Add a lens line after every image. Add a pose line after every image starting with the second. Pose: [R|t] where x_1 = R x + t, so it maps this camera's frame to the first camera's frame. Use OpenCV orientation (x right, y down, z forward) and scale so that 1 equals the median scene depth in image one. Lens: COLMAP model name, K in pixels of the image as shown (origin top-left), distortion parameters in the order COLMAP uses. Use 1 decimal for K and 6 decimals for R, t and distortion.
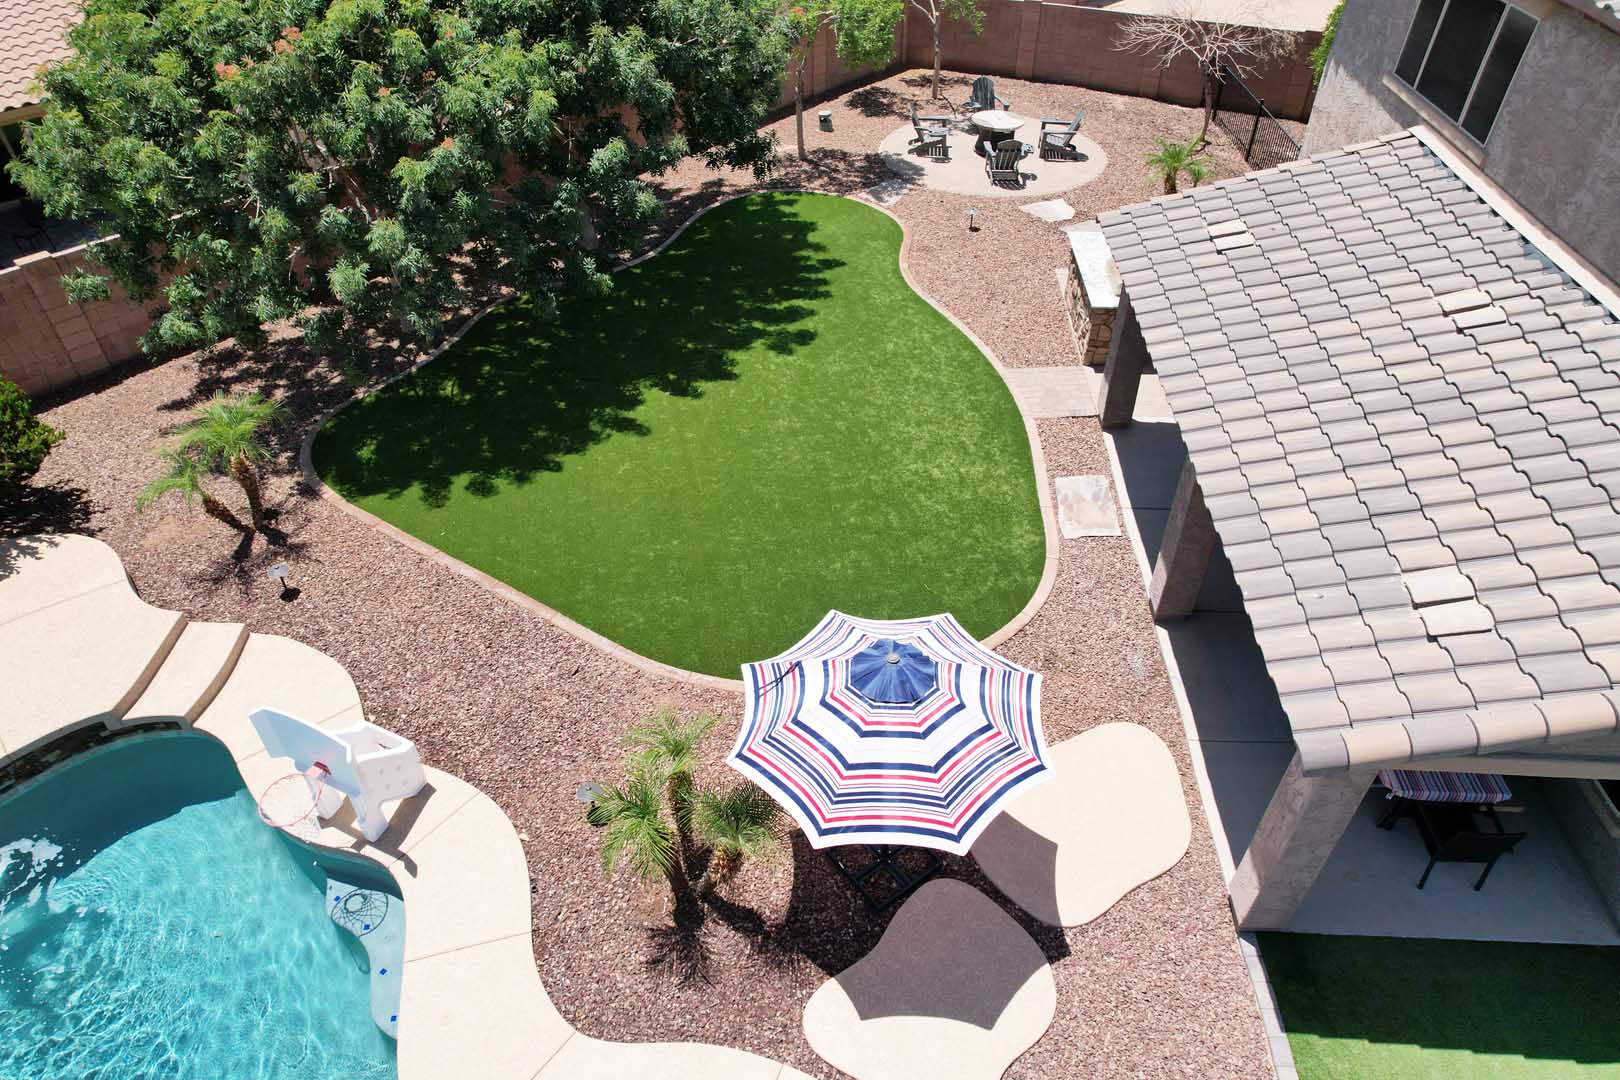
lens RADIAL K [[1033.4, 0, 811.7], [0, 1033.4, 551.2], [0, 0, 1]] dist [-0.074610, 0.064461]
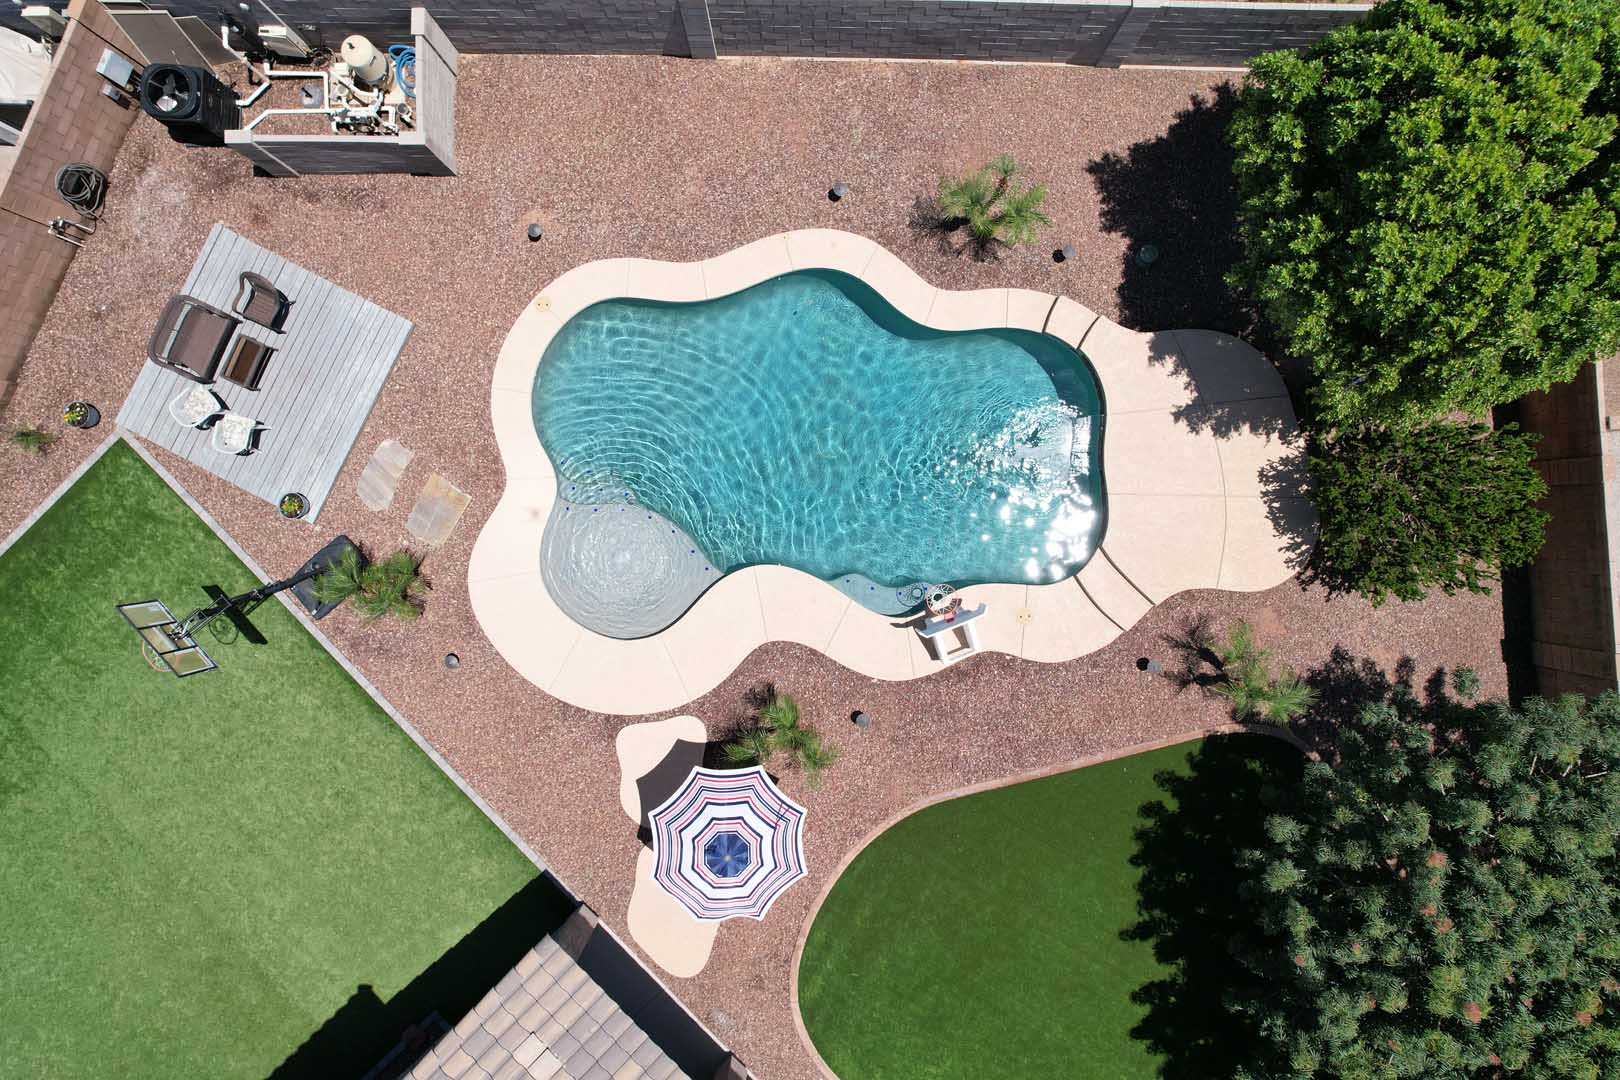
lens RADIAL K [[1033.4, 0, 809.6], [0, 1033.4, 532.0], [0, 0, 1]] dist [-0.074610, 0.064461]
pose [[-0.686931, 0.726582, 0.014289, -0.298600], [-0.481684, -0.469944, 0.739685, -0.657041], [0.544157, 0.501230, 0.672801, -0.330941]]
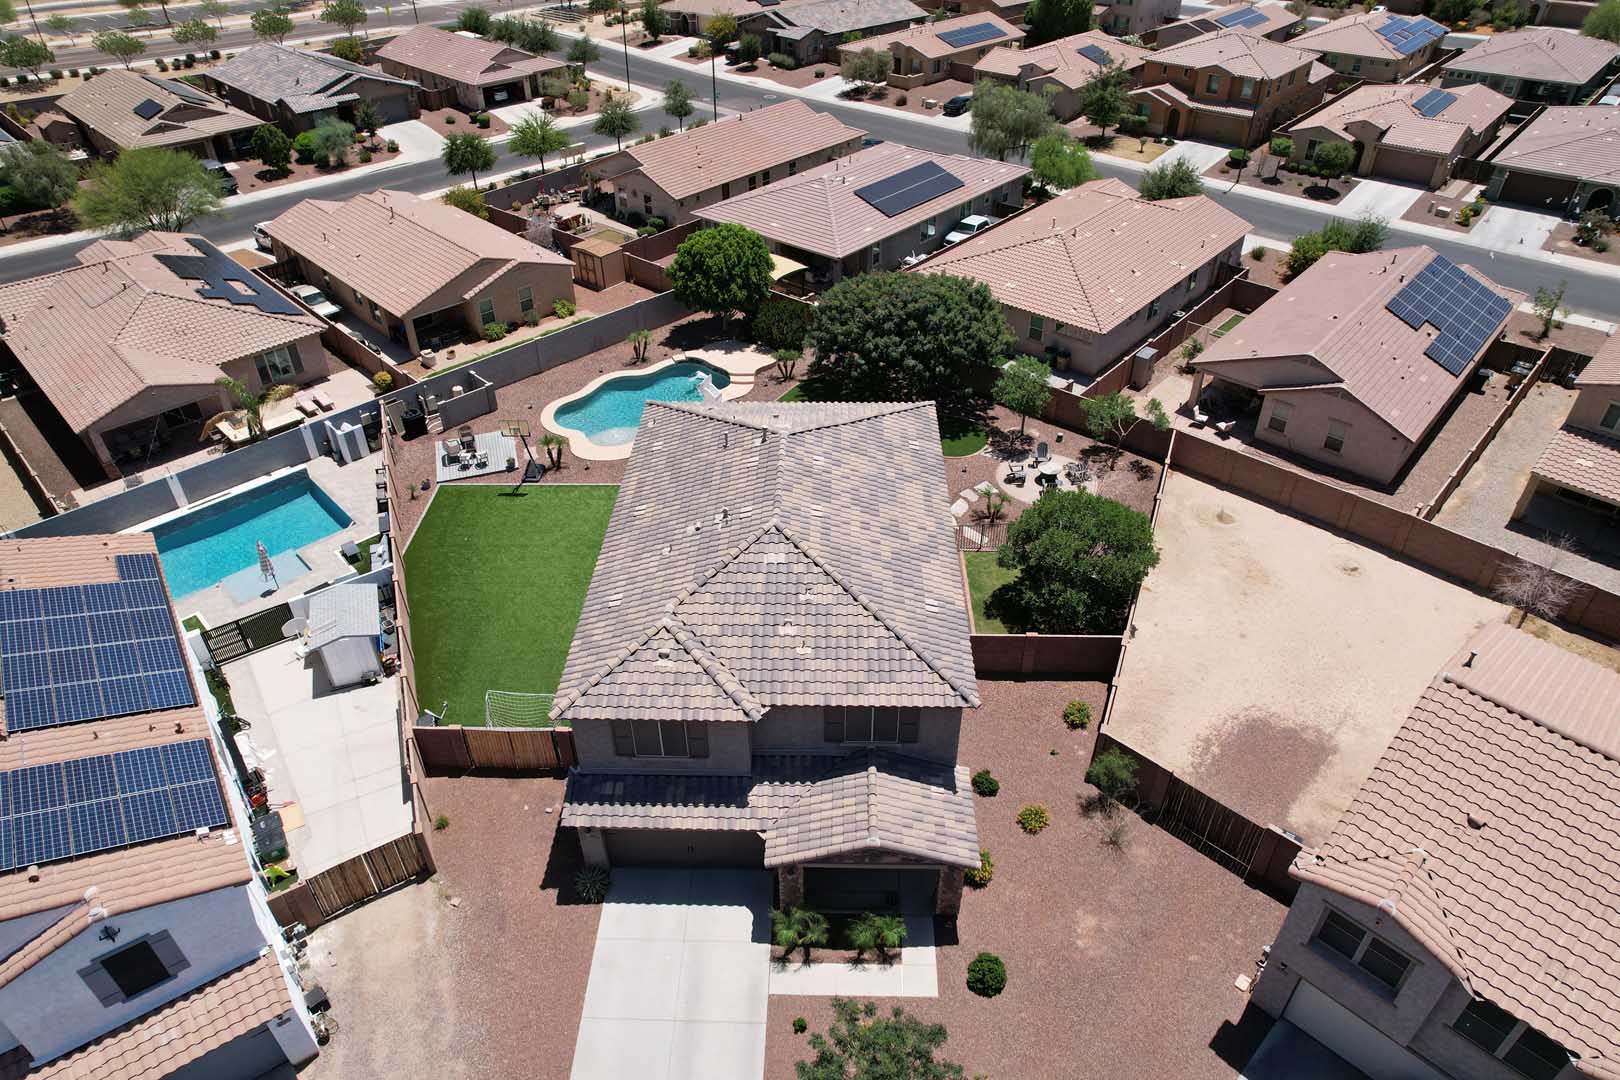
lens RADIAL K [[1033.4, 0, 812.3], [0, 1033.4, 541.2], [0, 0, 1]] dist [-0.074610, 0.064461]
pose [[0.031038, 0.604050, -0.796341, 3.366095], [-0.663766, 0.608133, 0.435417, -1.566661], [0.747296, 0.515070, 0.419824, -0.439329]]
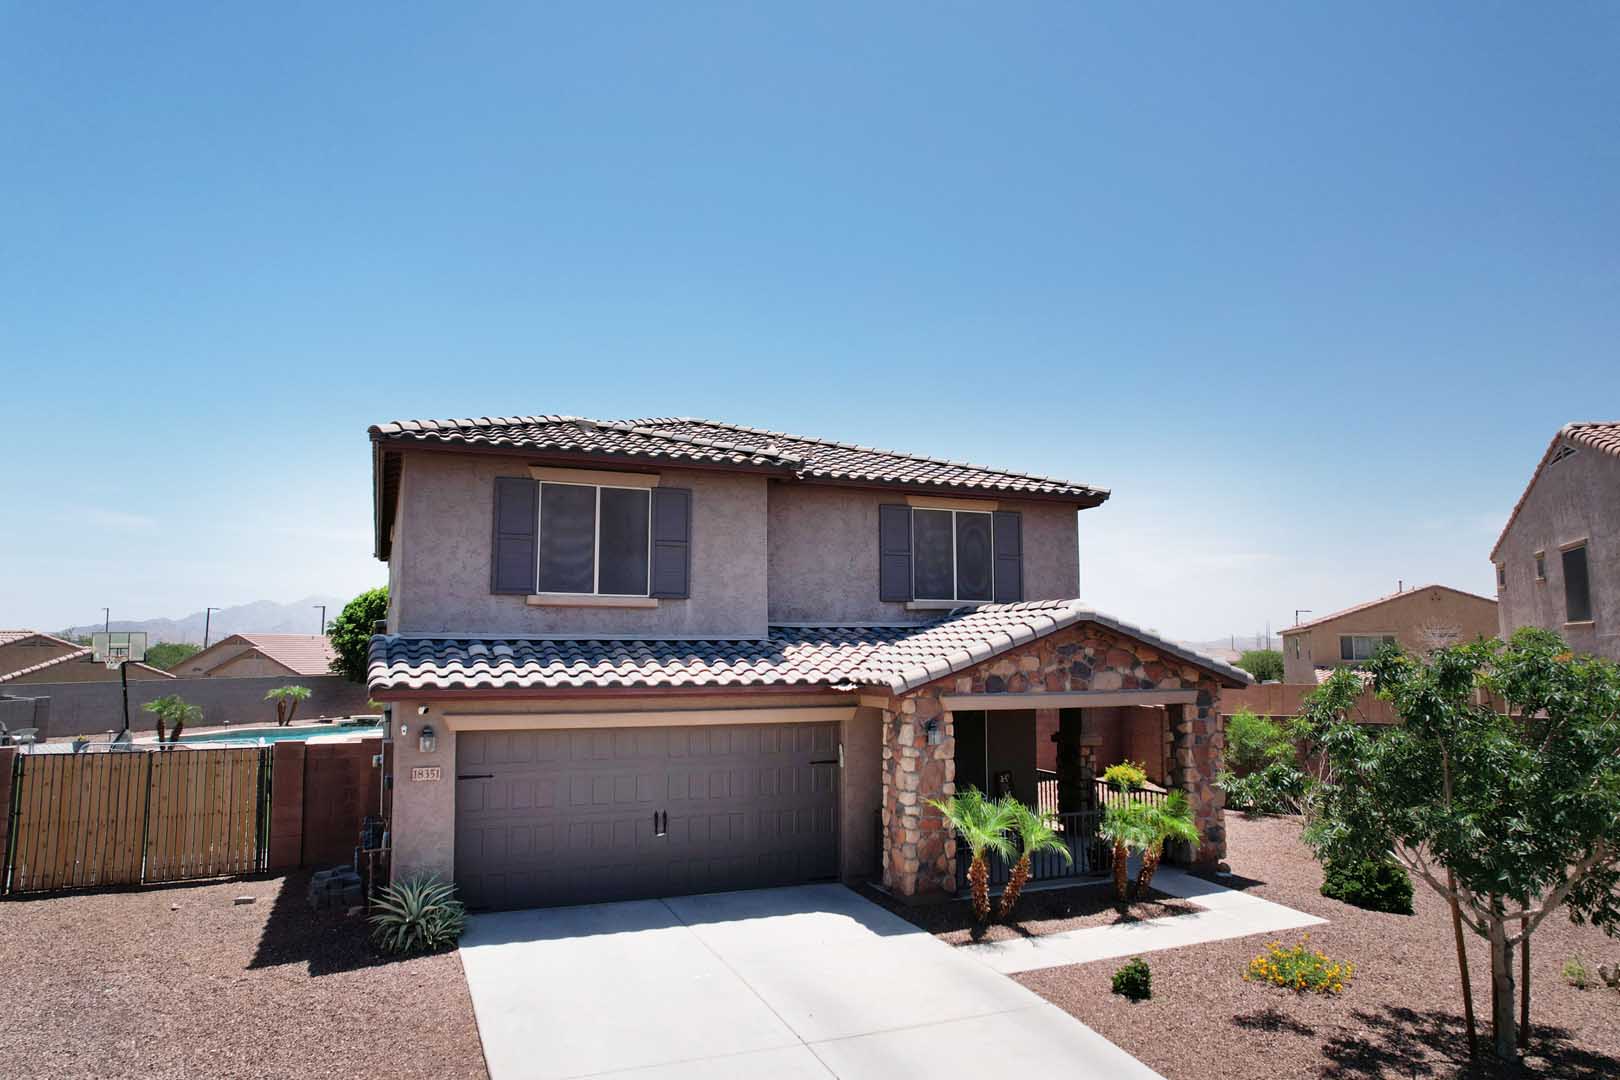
lens RADIAL K [[1033.4, 0, 806.5], [0, 1033.4, 545.2], [0, 0, 1]] dist [-0.074610, 0.064461]
pose [[0.434119, -0.079653, -0.897327, 2.895104], [-0.604586, 0.712680, -0.355756, 0.148571], [0.667845, 0.696952, 0.261231, 0.346415]]
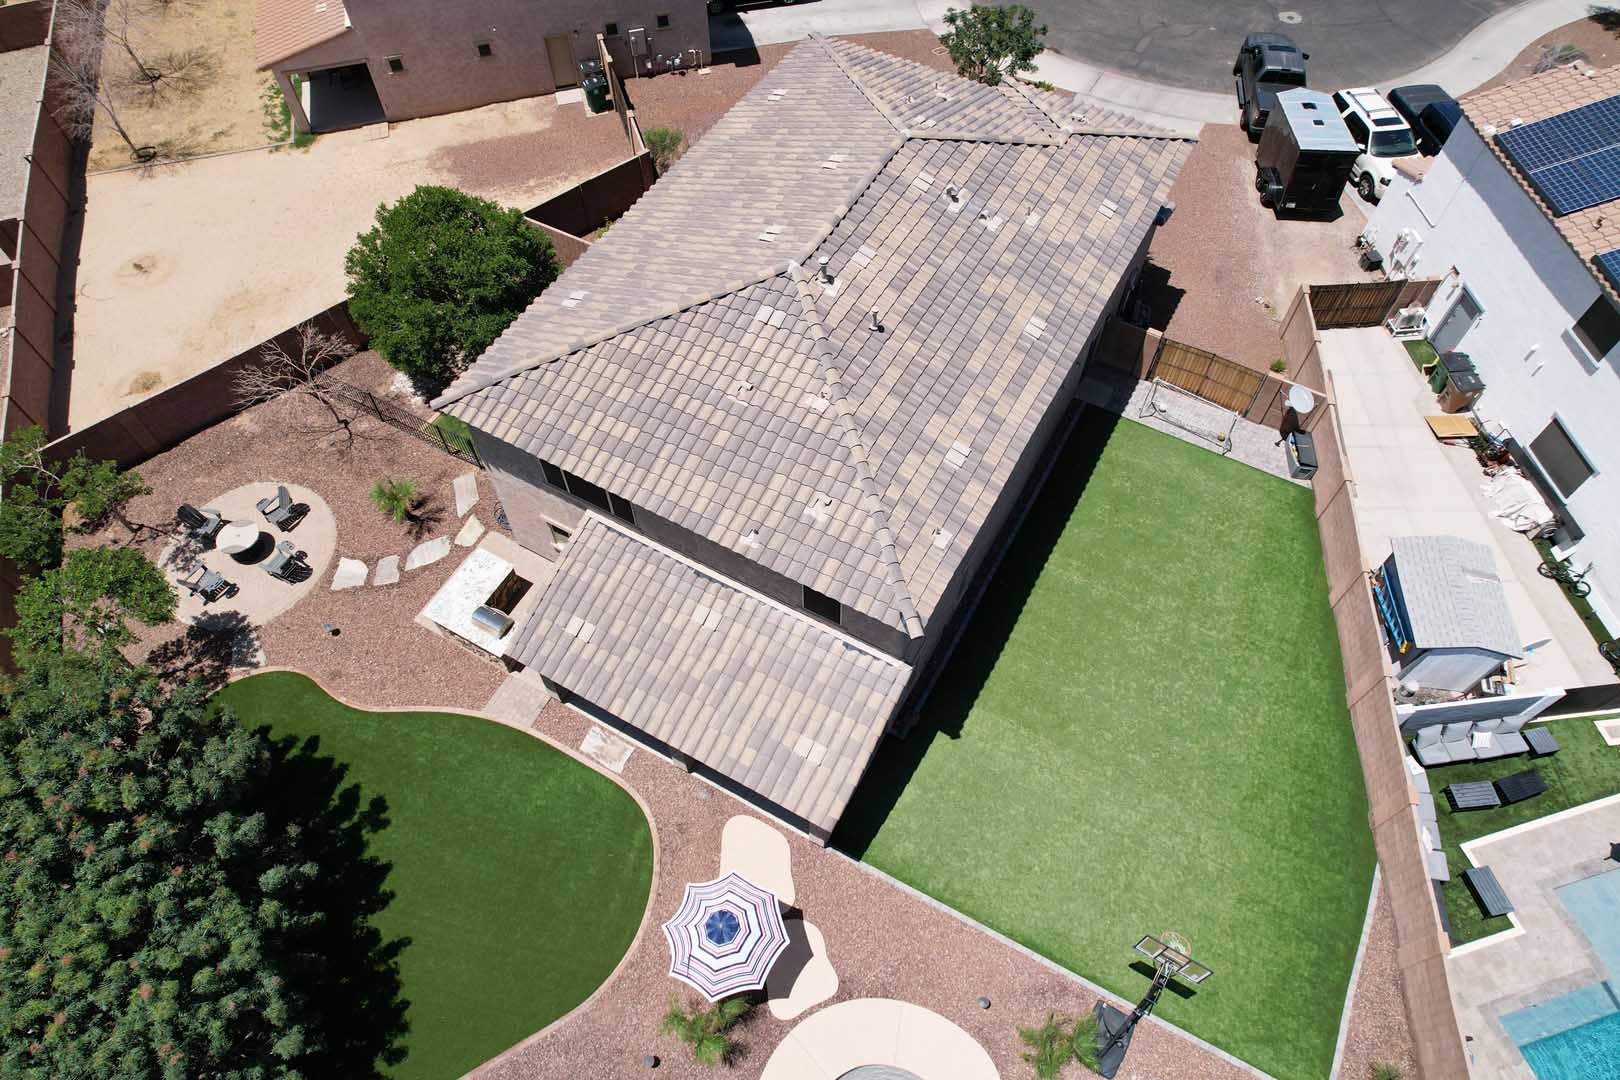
lens RADIAL K [[1033.4, 0, 809.0], [0, 1033.4, 542.4], [0, 0, 1]] dist [-0.074610, 0.064461]
pose [[0.439284, -0.741385, 0.507324, -0.245001], [0.593844, 0.663393, 0.455257, -0.926738], [-0.674076, 0.101284, 0.731685, -0.681641]]
